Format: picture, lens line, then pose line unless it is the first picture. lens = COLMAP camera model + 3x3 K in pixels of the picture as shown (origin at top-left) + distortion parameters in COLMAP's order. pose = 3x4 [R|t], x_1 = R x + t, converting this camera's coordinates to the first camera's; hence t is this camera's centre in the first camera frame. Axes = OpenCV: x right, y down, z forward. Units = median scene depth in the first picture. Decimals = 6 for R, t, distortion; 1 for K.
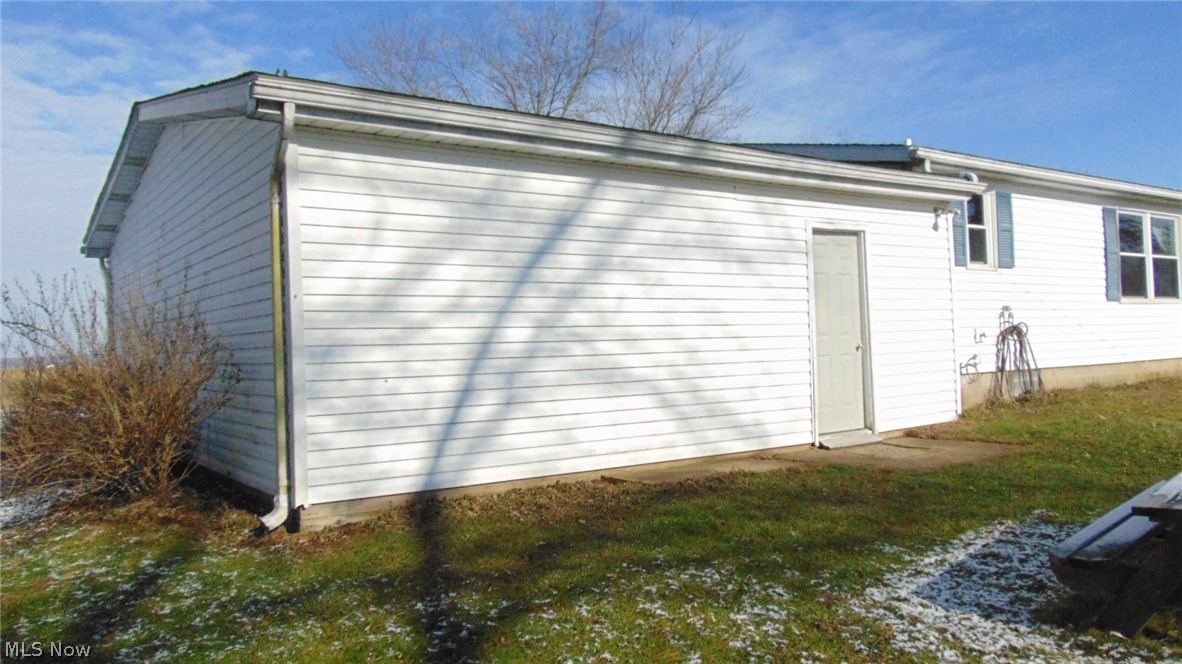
lens RADIAL K [[853.4, 0, 596.1], [0, 853.4, 327.4], [0, 0, 1]] dist [-0.012268, 0.015391]
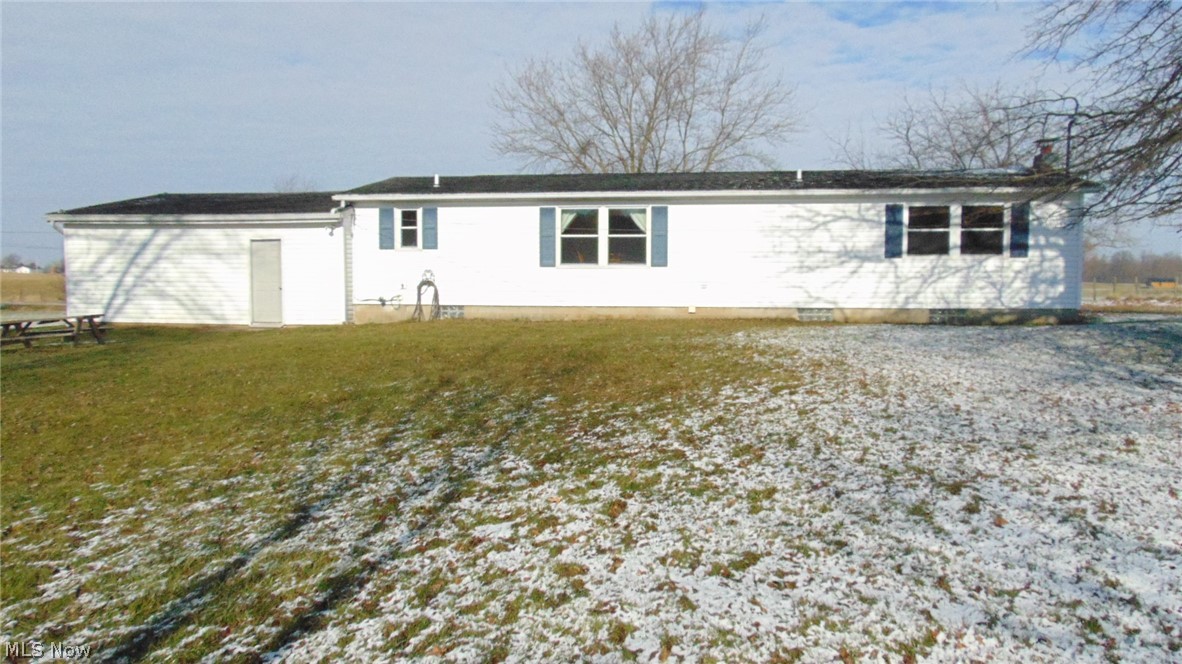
lens RADIAL K [[853.4, 0, 590.9], [0, 853.4, 341.0], [0, 0, 1]] dist [-0.012268, 0.015391]
pose [[0.735275, 0.087645, -0.672078, 3.094171], [-0.010728, 0.992984, 0.117757, -0.145522], [0.677684, -0.079374, 0.731057, -0.203245]]
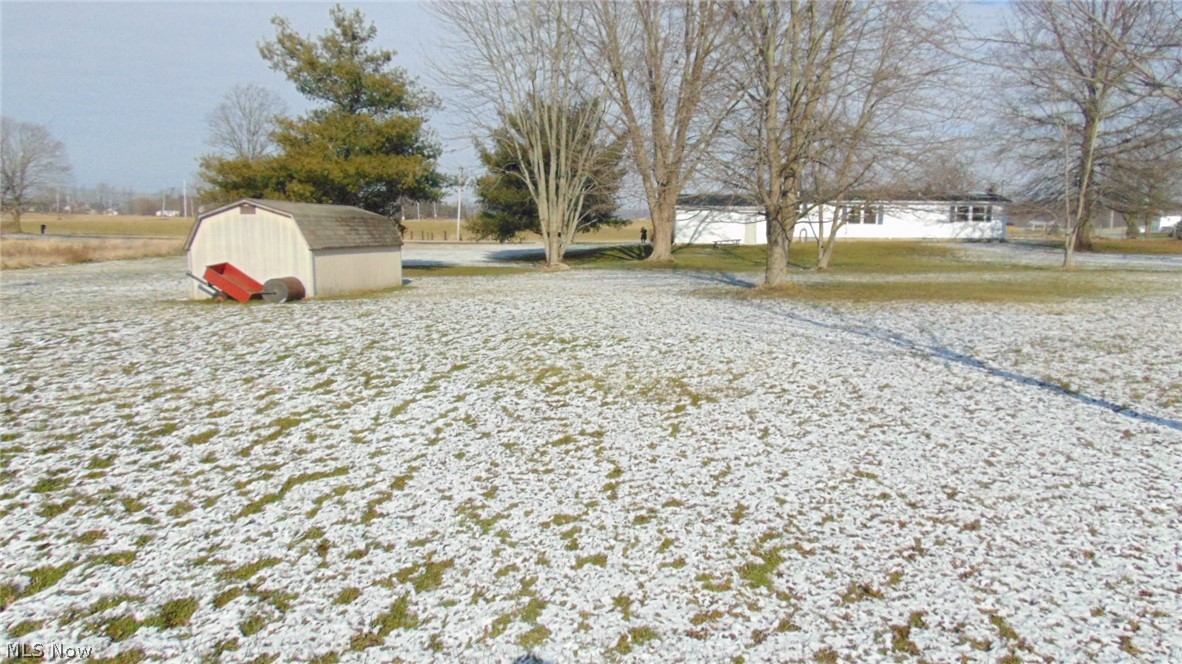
lens RADIAL K [[853.4, 0, 592.4], [0, 853.4, 327.4], [0, 0, 1]] dist [-0.012268, 0.015391]
pose [[0.829493, 0.100150, -0.549465, 3.805025], [-0.018797, 0.988240, 0.151749, -0.288487], [0.558201, -0.115546, 0.821621, -6.833078]]
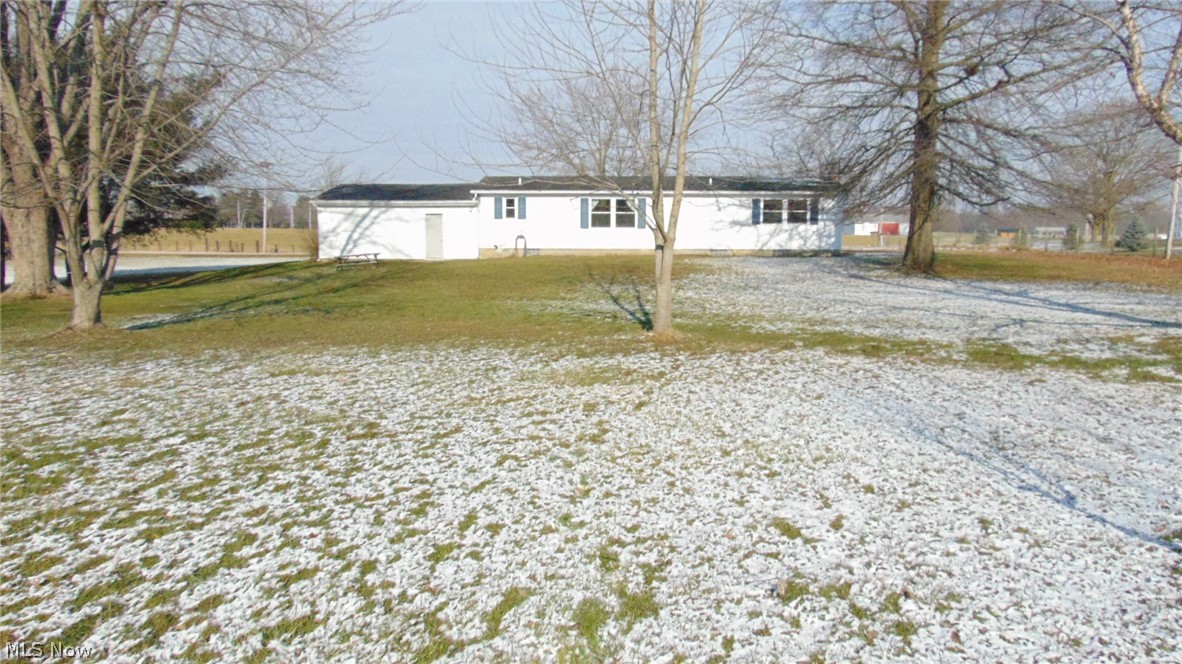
lens RADIAL K [[853.4, 0, 586.0], [0, 853.4, 337.0], [0, 0, 1]] dist [-0.012268, 0.015391]
pose [[0.804870, 0.113053, -0.582583, 4.353454], [-0.016004, 0.985465, 0.169124, -0.296395], [0.593235, -0.126799, 0.794981, -2.658169]]
